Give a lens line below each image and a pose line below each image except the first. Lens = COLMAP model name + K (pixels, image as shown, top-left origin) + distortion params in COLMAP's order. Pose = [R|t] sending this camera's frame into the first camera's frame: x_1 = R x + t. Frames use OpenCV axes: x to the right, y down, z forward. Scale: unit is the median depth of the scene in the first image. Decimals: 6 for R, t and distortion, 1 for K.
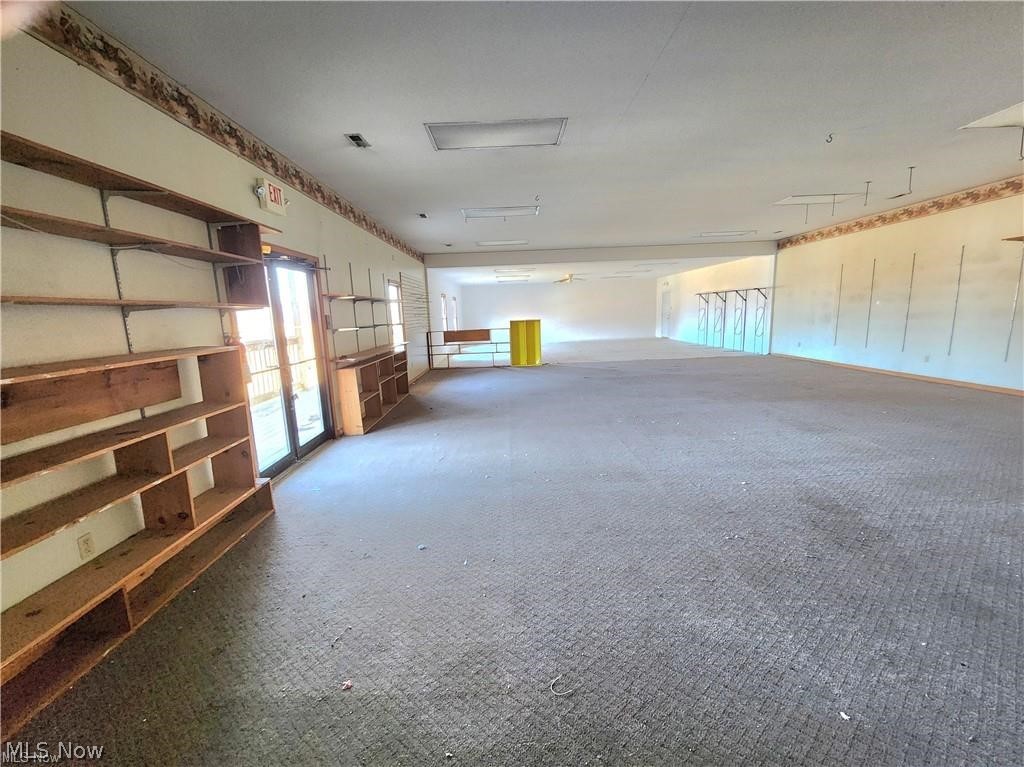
lens RADIAL K [[421.9, 0, 509.0], [0, 421.9, 386.9], [0, 0, 1]] dist [-0.018226, 0.000108]
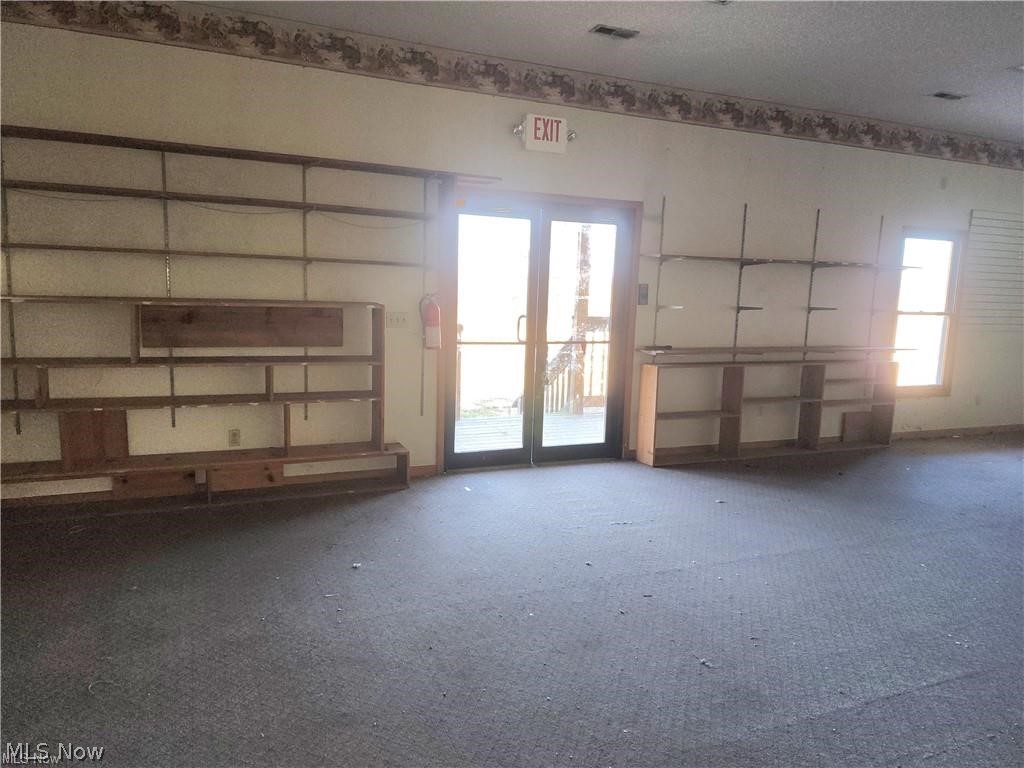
lens RADIAL K [[728.2, 0, 523.7], [0, 728.2, 381.0], [0, 0, 1]] dist [0.066546, -0.082915]
pose [[0.395720, 0.176310, -0.901288, 0.440861], [-0.208202, 0.973069, 0.098939, -0.067221], [0.894459, 0.148498, 0.421771, 0.246693]]
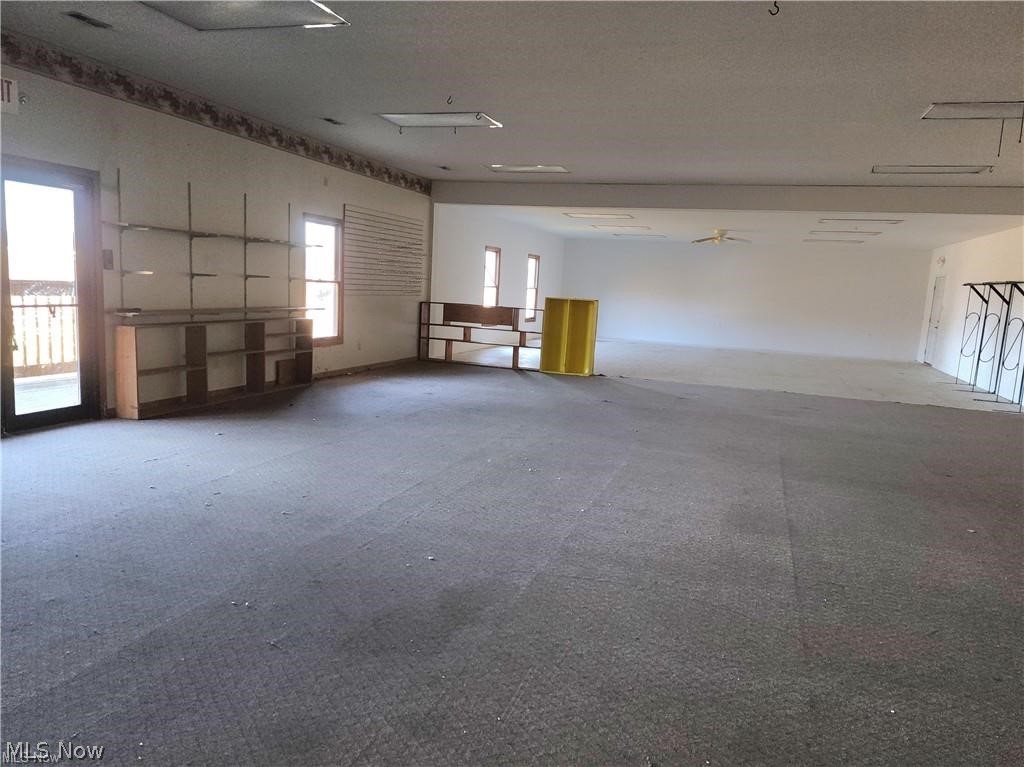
lens RADIAL K [[728.2, 0, 523.7], [0, 728.2, 380.5], [0, 0, 1]] dist [0.066546, -0.082915]
pose [[0.948099, 0.131350, -0.289579, 0.481089], [-0.144343, 0.989239, -0.023880, -0.013027], [0.283326, 0.064440, 0.956856, -0.011261]]
